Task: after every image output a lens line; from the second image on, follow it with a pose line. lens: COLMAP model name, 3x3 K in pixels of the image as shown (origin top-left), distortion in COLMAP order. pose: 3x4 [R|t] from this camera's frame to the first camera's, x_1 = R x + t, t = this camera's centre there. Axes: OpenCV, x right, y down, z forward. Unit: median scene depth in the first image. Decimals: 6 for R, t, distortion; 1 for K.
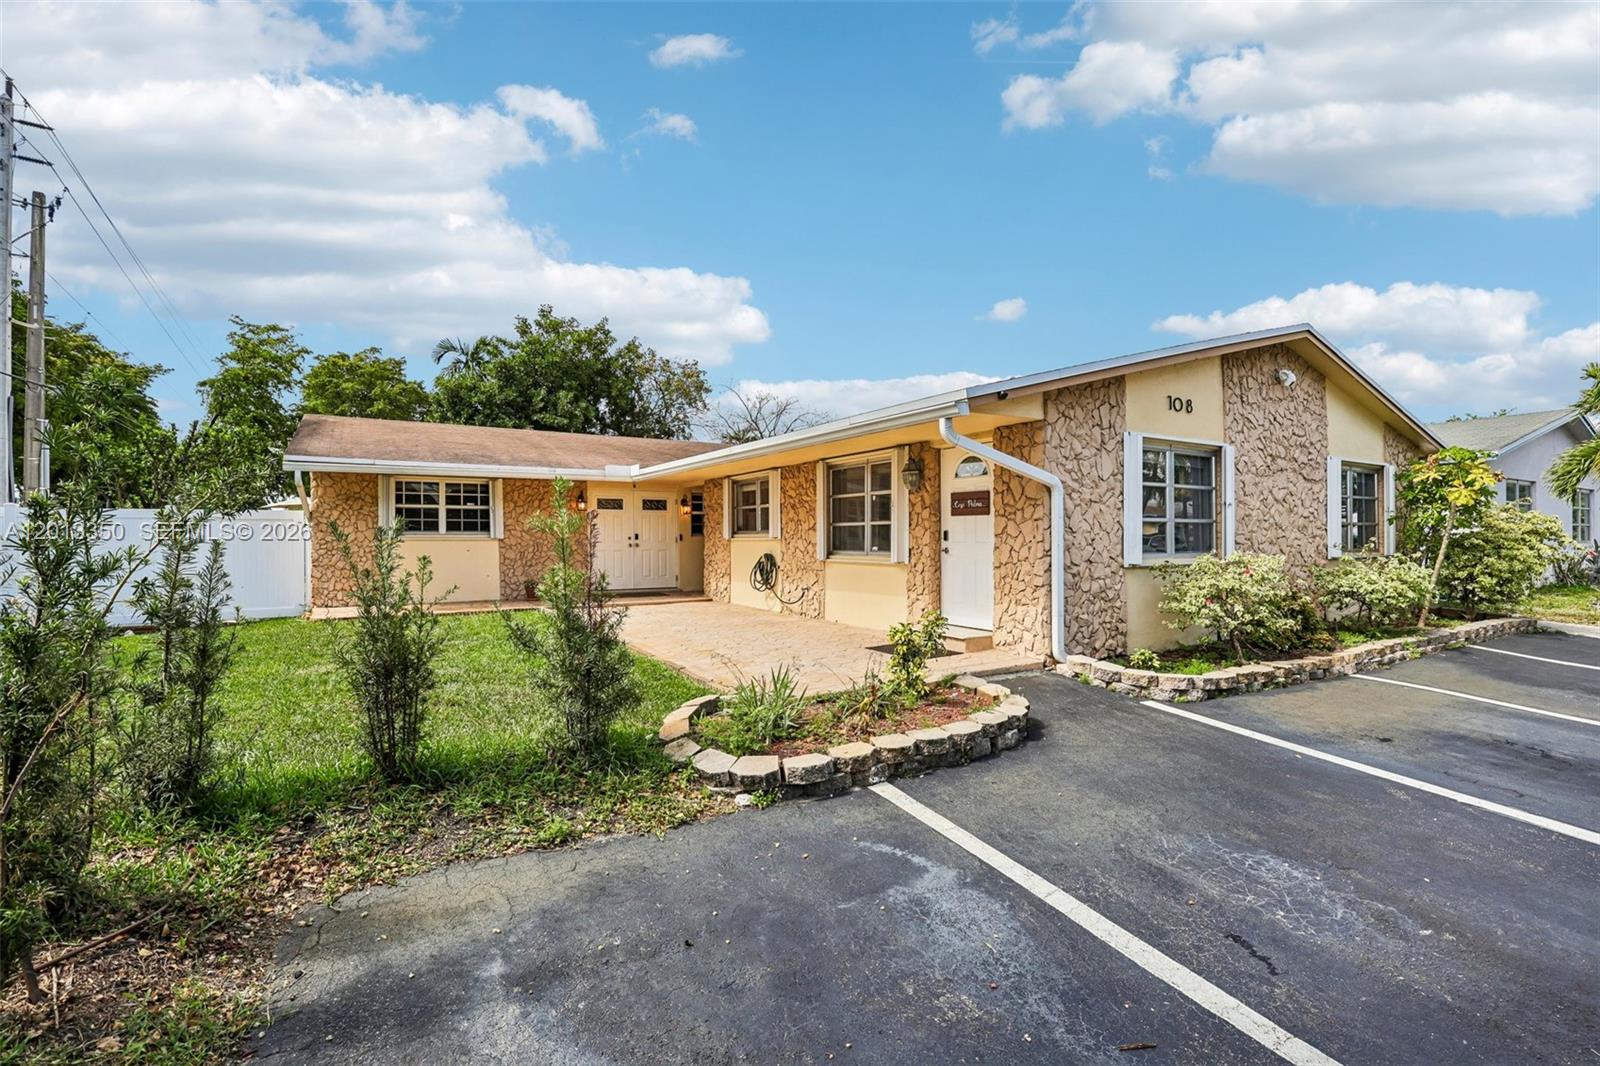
lens RADIAL K [[731.2, 0, 797.3], [0, 731.2, 532.9], [0, 0, 1]] dist [-0.034939, 0.004712]
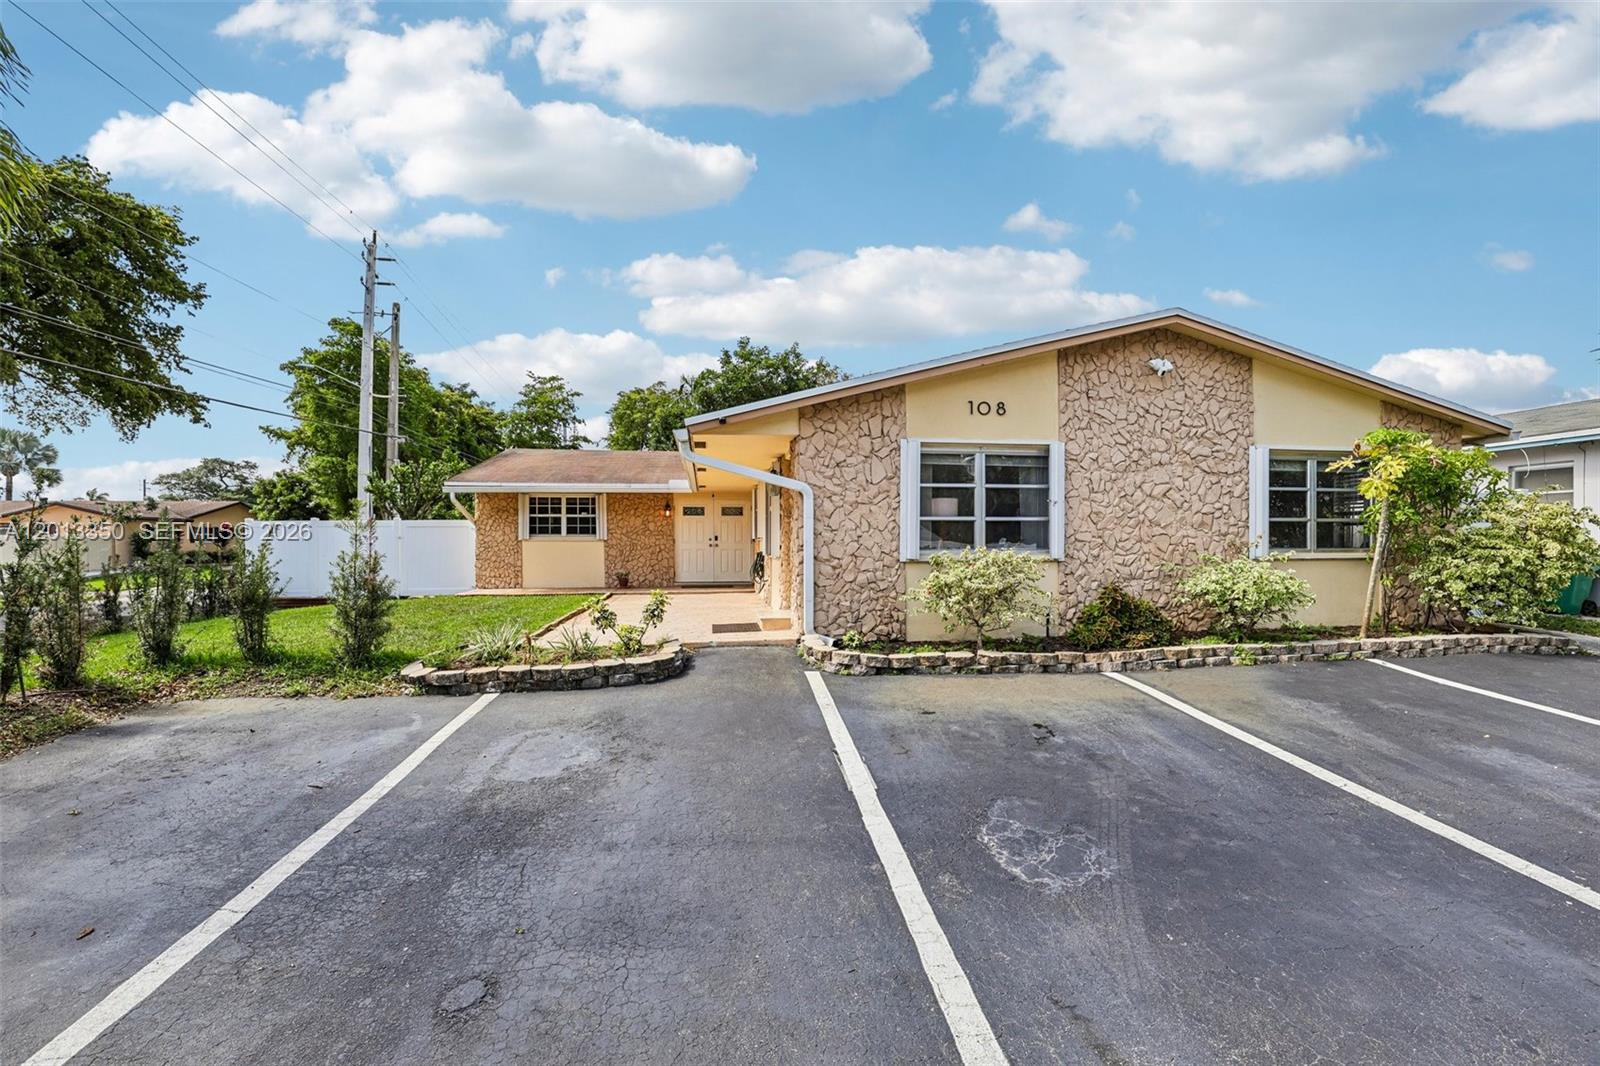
lens RADIAL K [[731.2, 0, 807.8], [0, 731.2, 556.2], [0, 0, 1]] dist [-0.034939, 0.004712]
pose [[0.917771, 0.006592, -0.397056, 0.622030], [0.003621, 0.999682, 0.024967, 0.008675], [0.397095, -0.024351, 0.917455, -0.066325]]
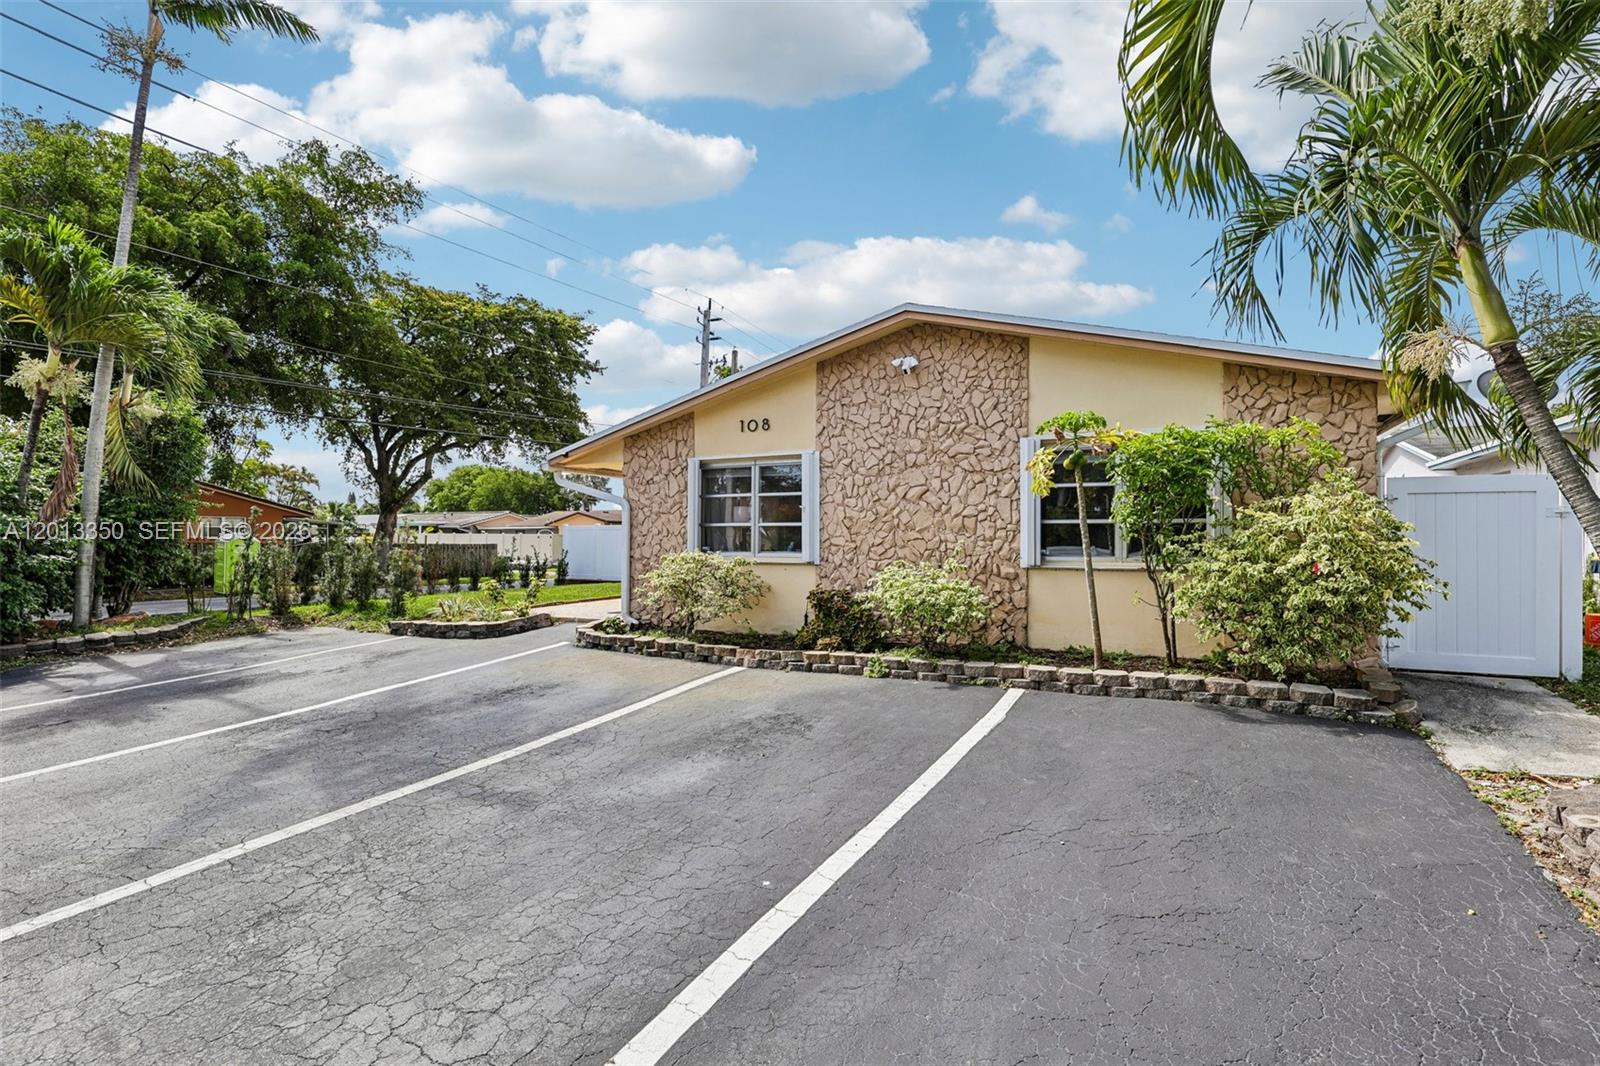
lens RADIAL K [[731.2, 0, 799.4], [0, 731.2, 536.2], [0, 0, 1]] dist [-0.034939, 0.004712]
pose [[0.524140, -0.004529, -0.851620, 1.370554], [-0.000036, 0.999986, -0.005340, 0.006830], [0.851632, 0.002829, 0.524132, 0.389611]]
